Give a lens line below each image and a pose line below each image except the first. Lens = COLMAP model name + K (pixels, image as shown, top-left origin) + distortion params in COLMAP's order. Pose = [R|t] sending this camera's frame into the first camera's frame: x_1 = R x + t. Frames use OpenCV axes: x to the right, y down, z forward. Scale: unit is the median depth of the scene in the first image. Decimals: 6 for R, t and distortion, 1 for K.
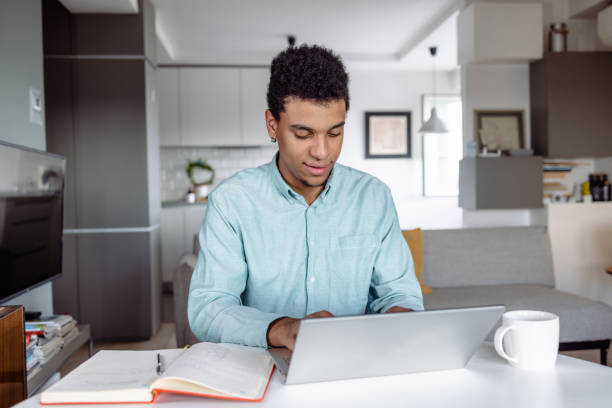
lens RADIAL K [[610.1, 0, 306.0], [0, 610.1, 204.0], [0, 0, 1]] dist [0.059895, -0.003889]
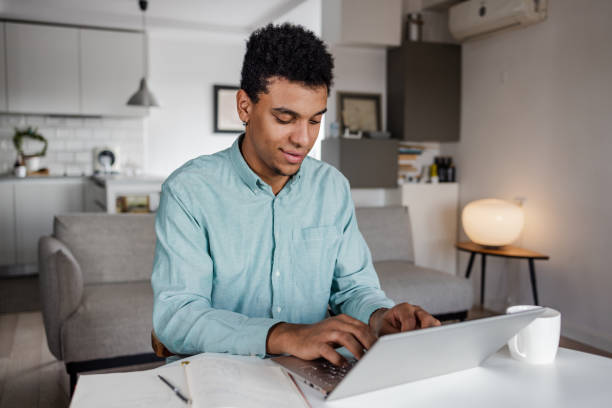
lens RADIAL K [[610.1, 0, 306.0], [0, 610.1, 204.0], [0, 0, 1]] dist [0.059895, -0.003889]
pose [[0.960011, 0.001434, 0.279960, -0.205995], [-0.013421, 0.999073, 0.040905, -0.022734], [-0.279642, -0.043026, 0.959140, 0.095501]]
